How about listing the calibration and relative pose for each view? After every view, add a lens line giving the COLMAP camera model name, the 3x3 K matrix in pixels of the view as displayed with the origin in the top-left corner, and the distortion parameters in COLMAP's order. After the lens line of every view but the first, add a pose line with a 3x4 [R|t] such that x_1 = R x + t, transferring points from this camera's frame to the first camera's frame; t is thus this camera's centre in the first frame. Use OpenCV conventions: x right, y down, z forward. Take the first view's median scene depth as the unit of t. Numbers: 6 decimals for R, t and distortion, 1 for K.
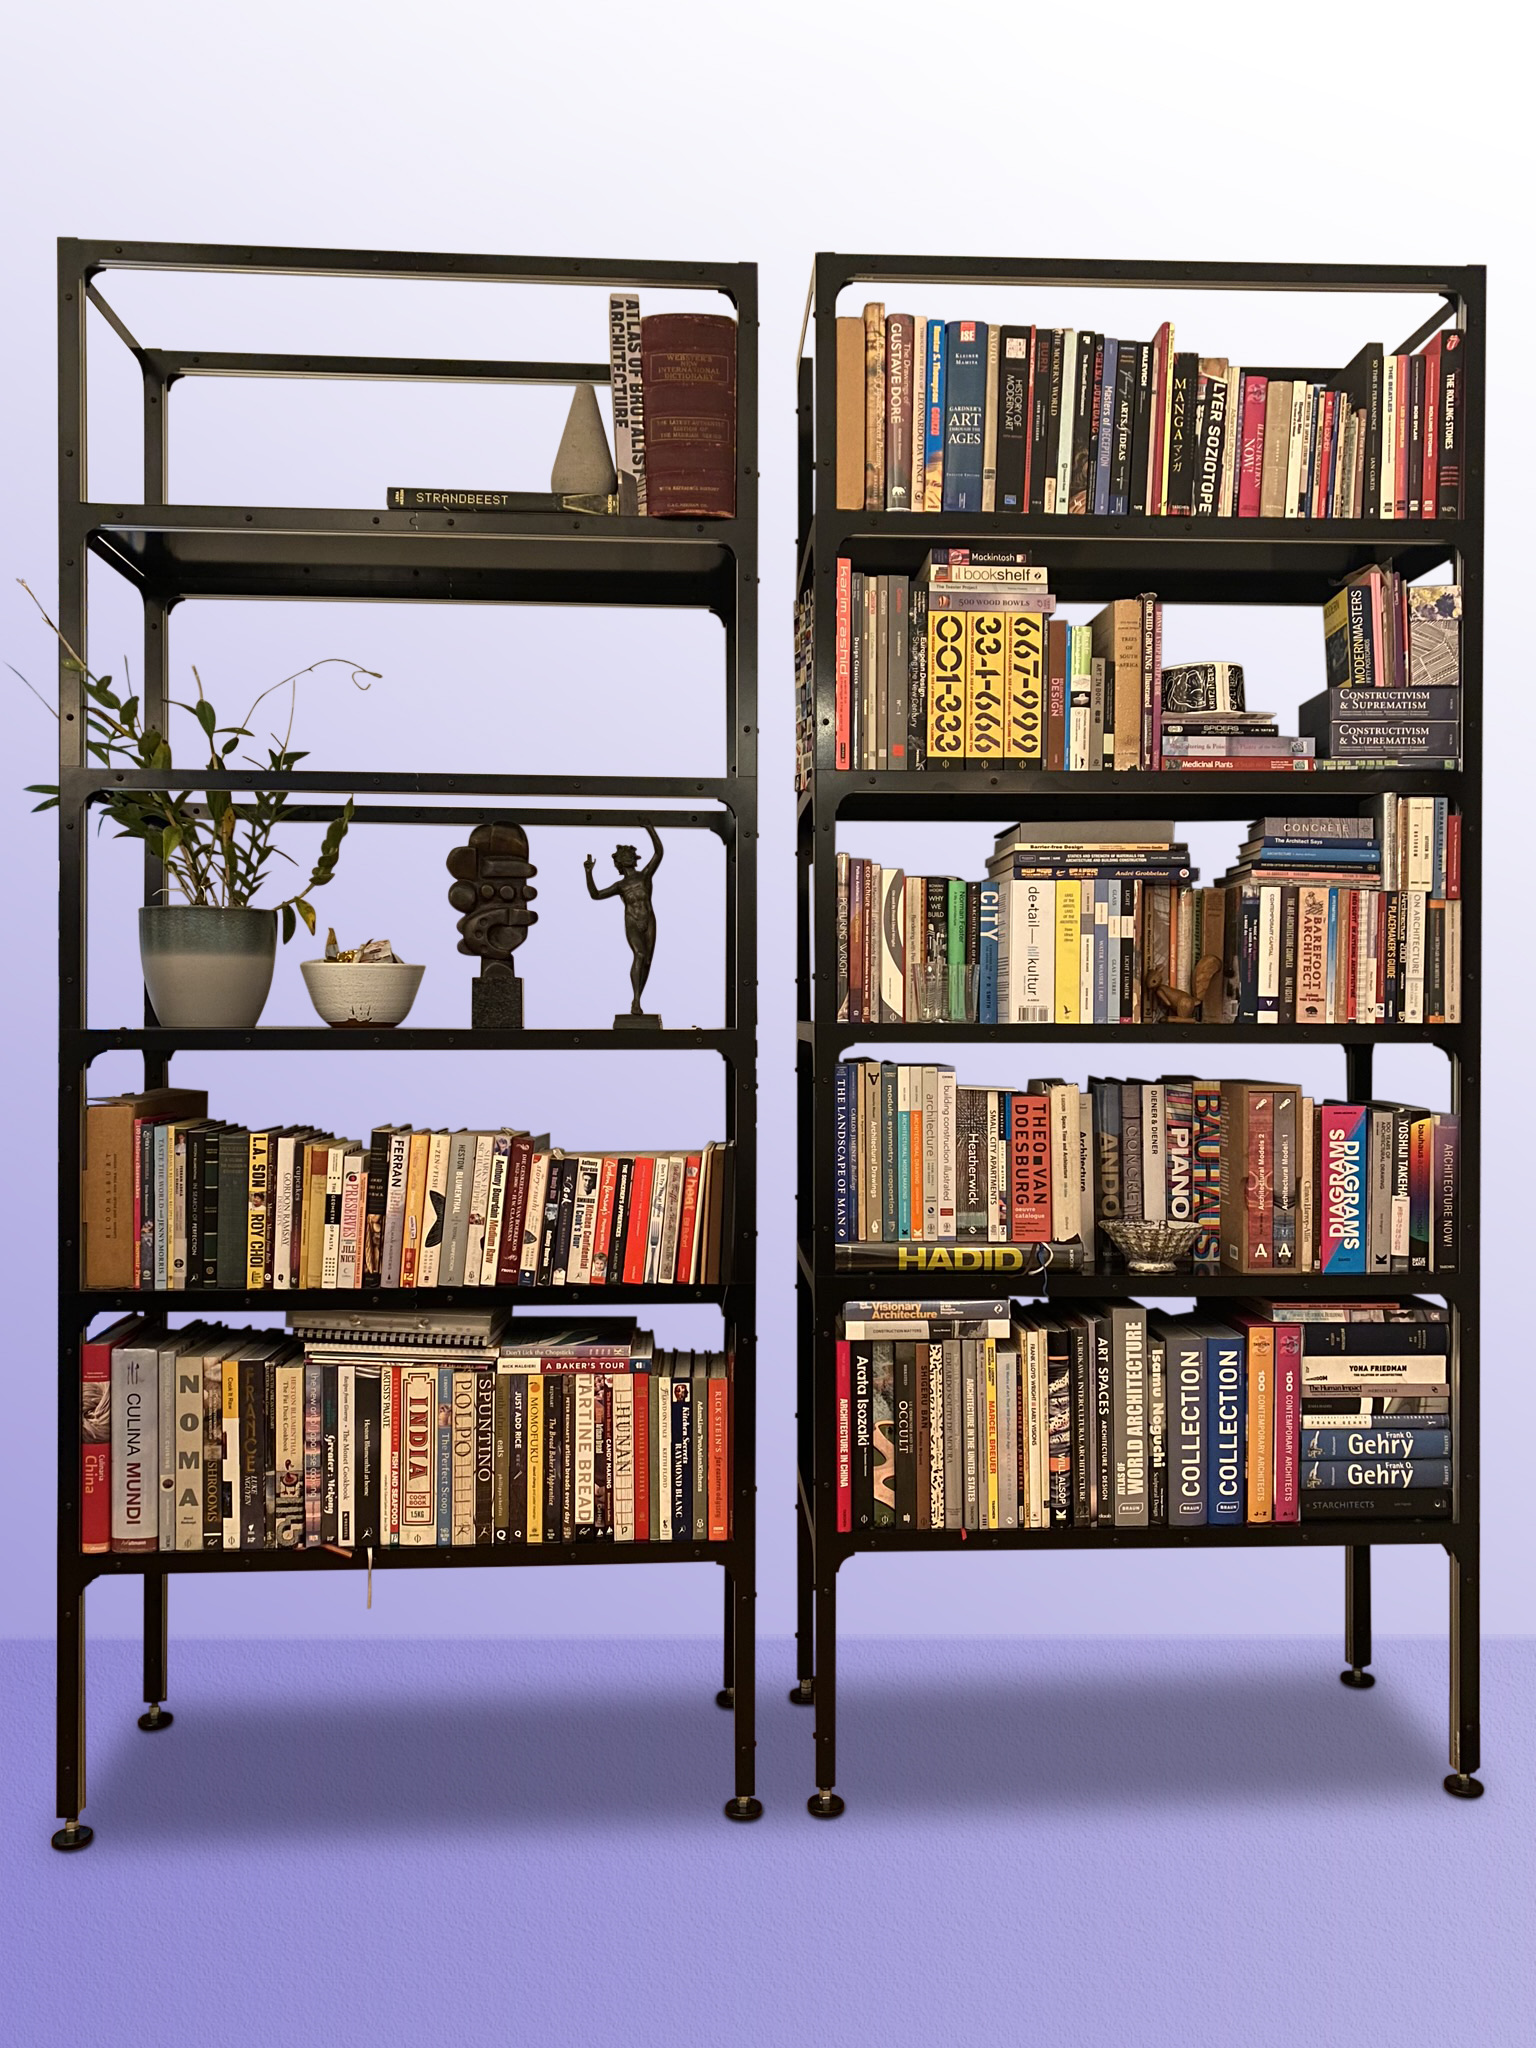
lens RADIAL K [[1579.8, 0, 768.0], [0, 1579.8, 1024.0], [0, 0, 1]] dist [0.071163, -0.208078]
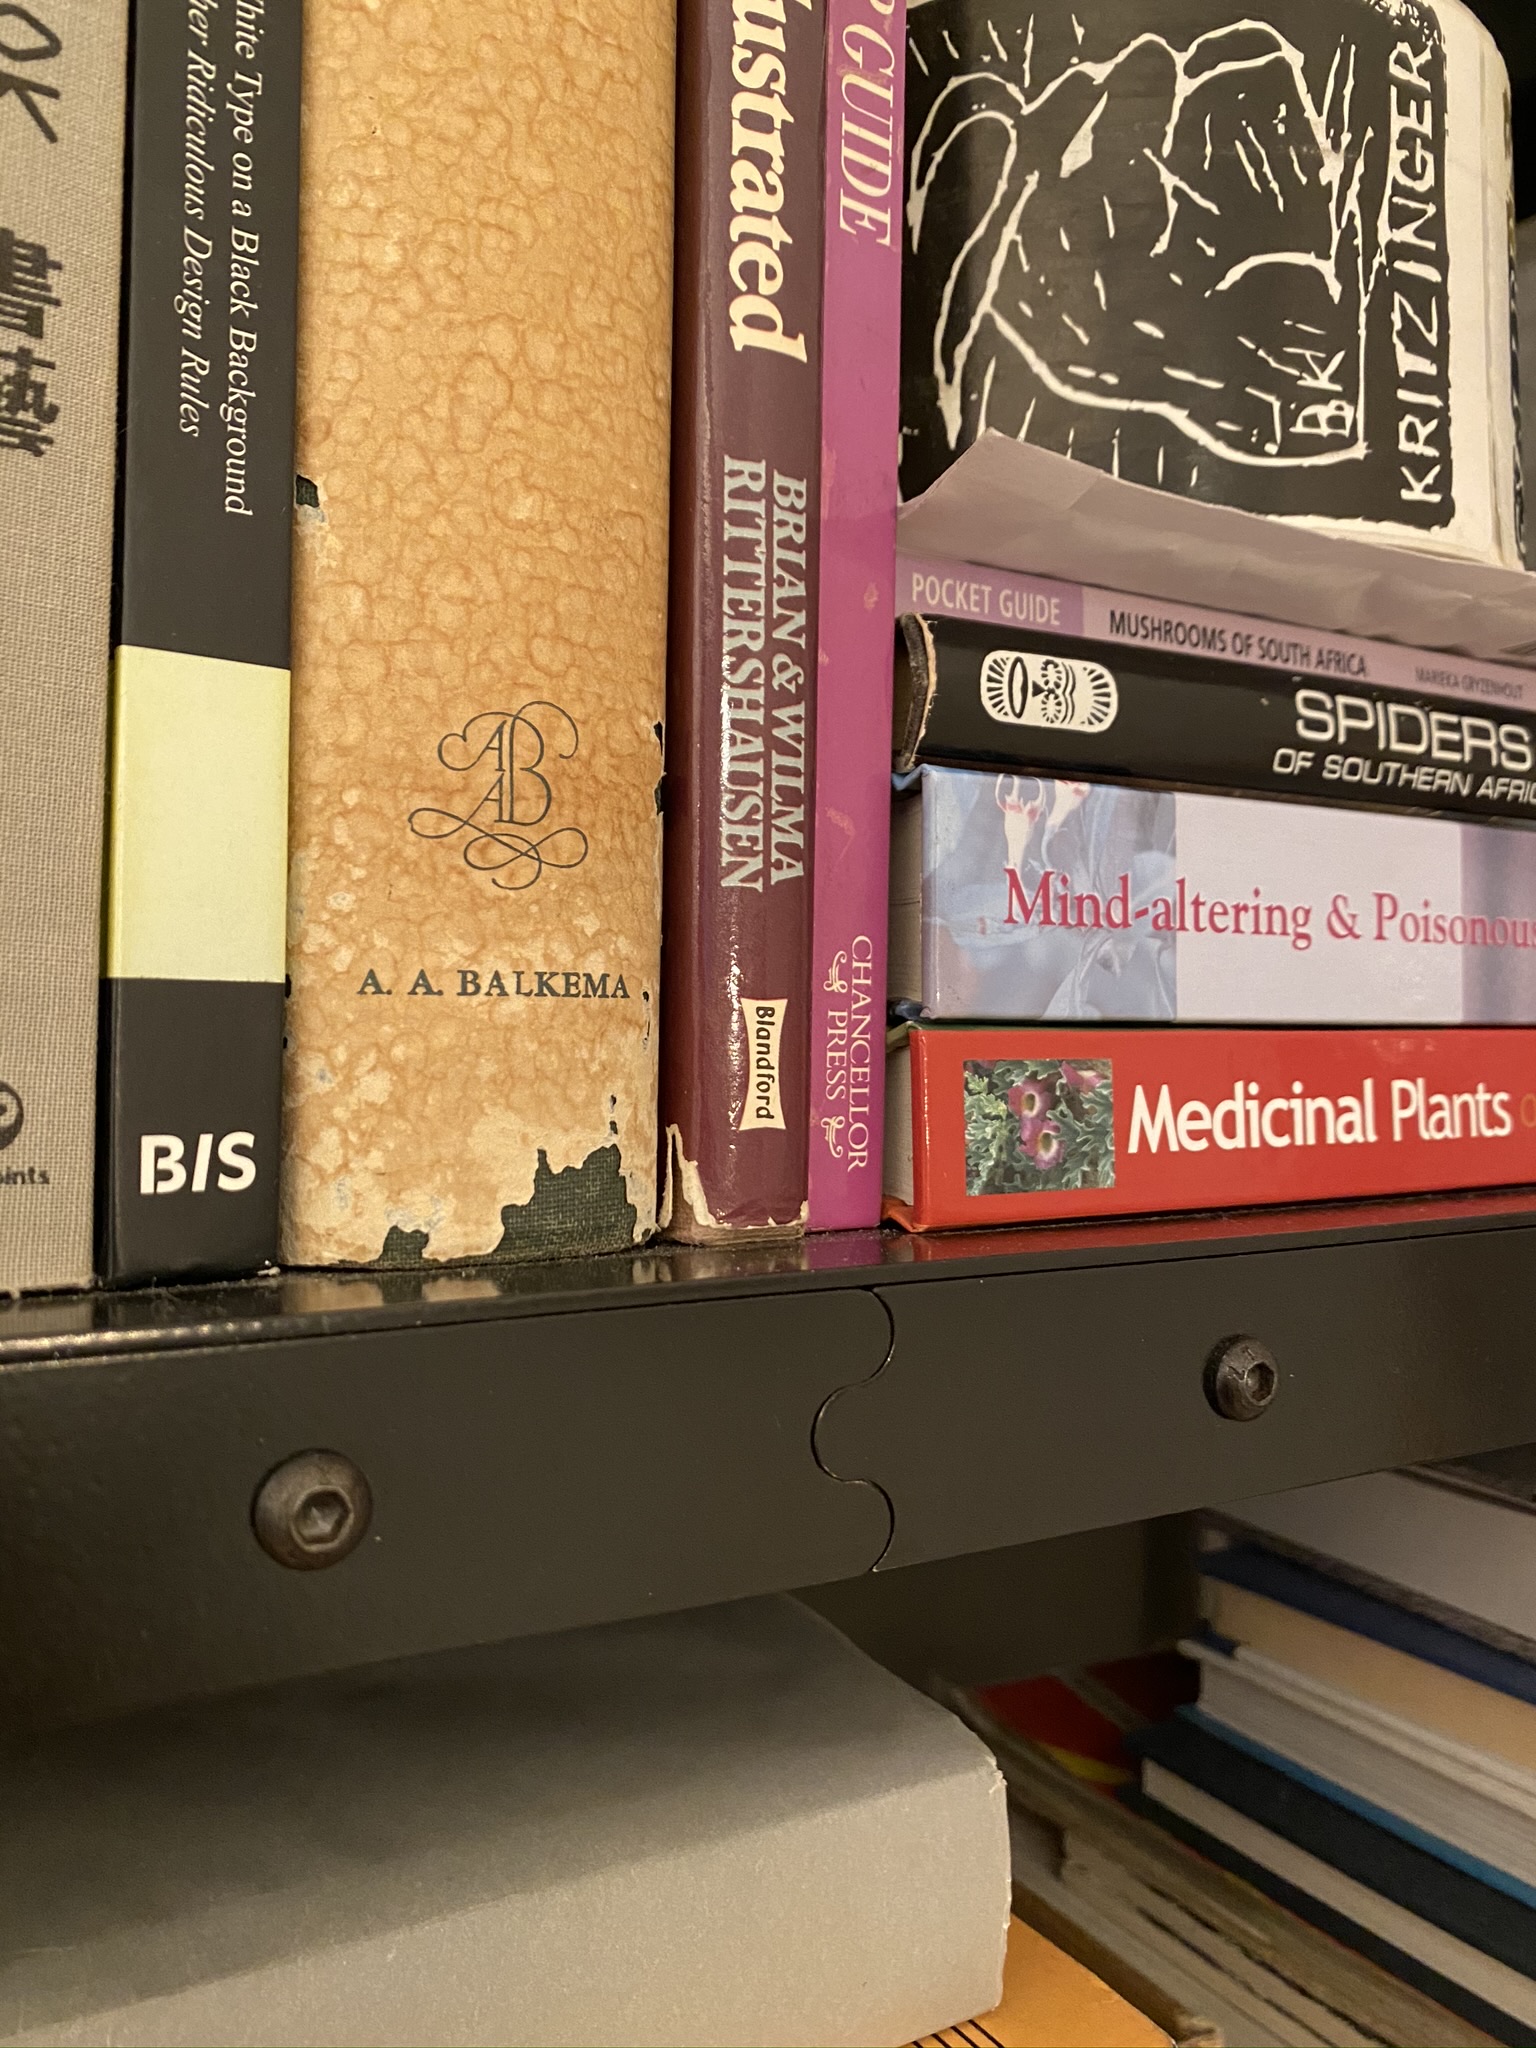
lens RADIAL K [[1579.8, 0, 768.0], [0, 1579.8, 1024.0], [0, 0, 1]] dist [0.071163, -0.208078]
pose [[0.902081, 0.005508, 0.431532, 0.208998], [0.001010, 0.999889, -0.014875, -0.168299], [-0.431566, 0.013854, 0.901975, 0.937140]]
